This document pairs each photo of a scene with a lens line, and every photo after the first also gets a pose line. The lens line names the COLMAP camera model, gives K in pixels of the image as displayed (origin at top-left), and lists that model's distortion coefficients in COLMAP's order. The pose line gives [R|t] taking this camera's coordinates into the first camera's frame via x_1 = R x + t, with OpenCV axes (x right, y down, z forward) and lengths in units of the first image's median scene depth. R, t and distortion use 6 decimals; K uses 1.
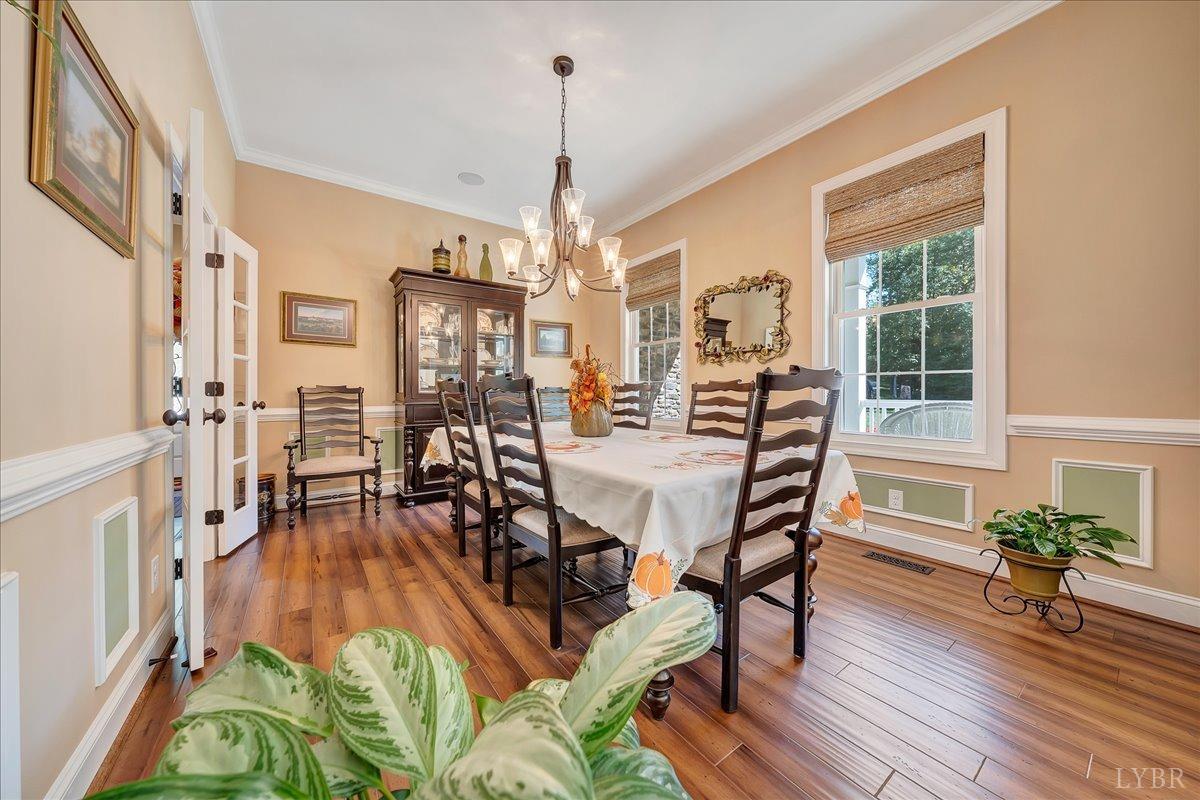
lens RADIAL K [[410.4, 0, 599.4], [0, 410.4, 396.6], [0, 0, 1]] dist [-0.002960, -0.000157]
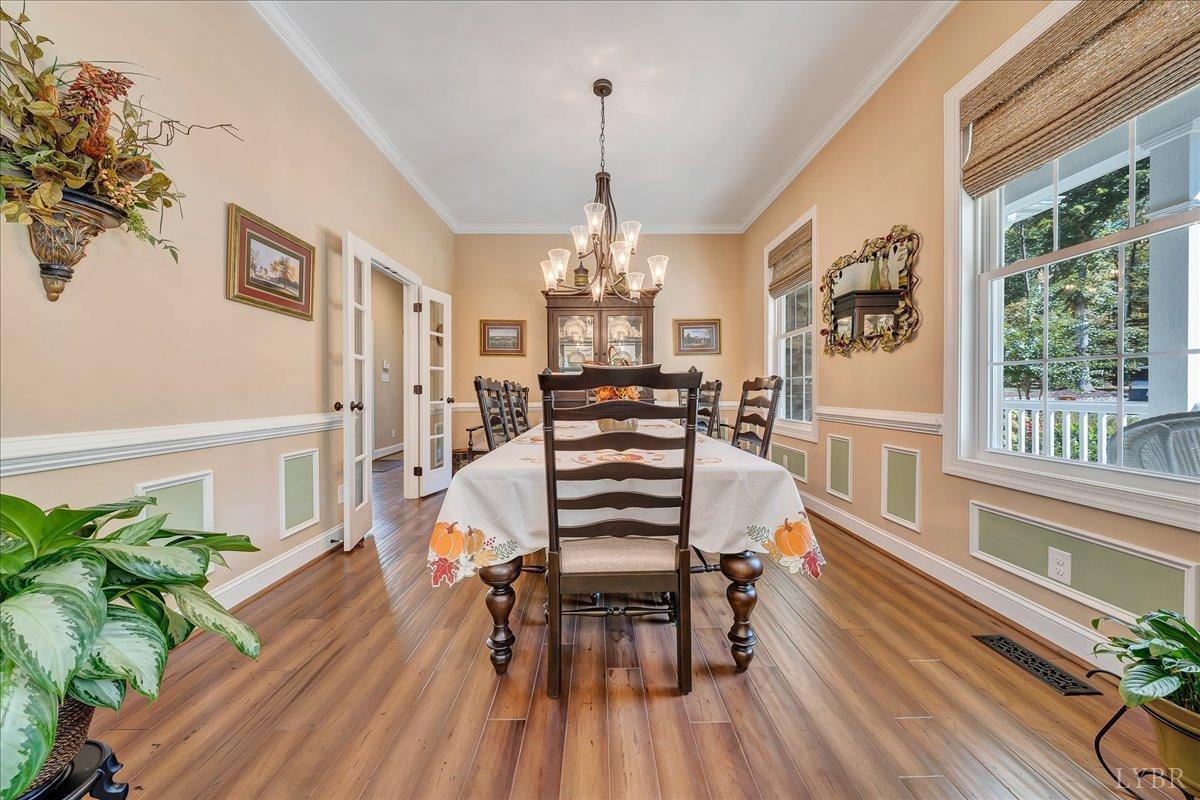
lens RADIAL K [[410.4, 0, 599.4], [0, 410.4, 396.6], [0, 0, 1]] dist [-0.002960, -0.000157]
pose [[0.819114, 0.005871, -0.573601, 0.500688], [-0.003286, 0.999979, 0.005543, -0.002206], [0.573622, -0.002656, 0.819116, 0.105159]]
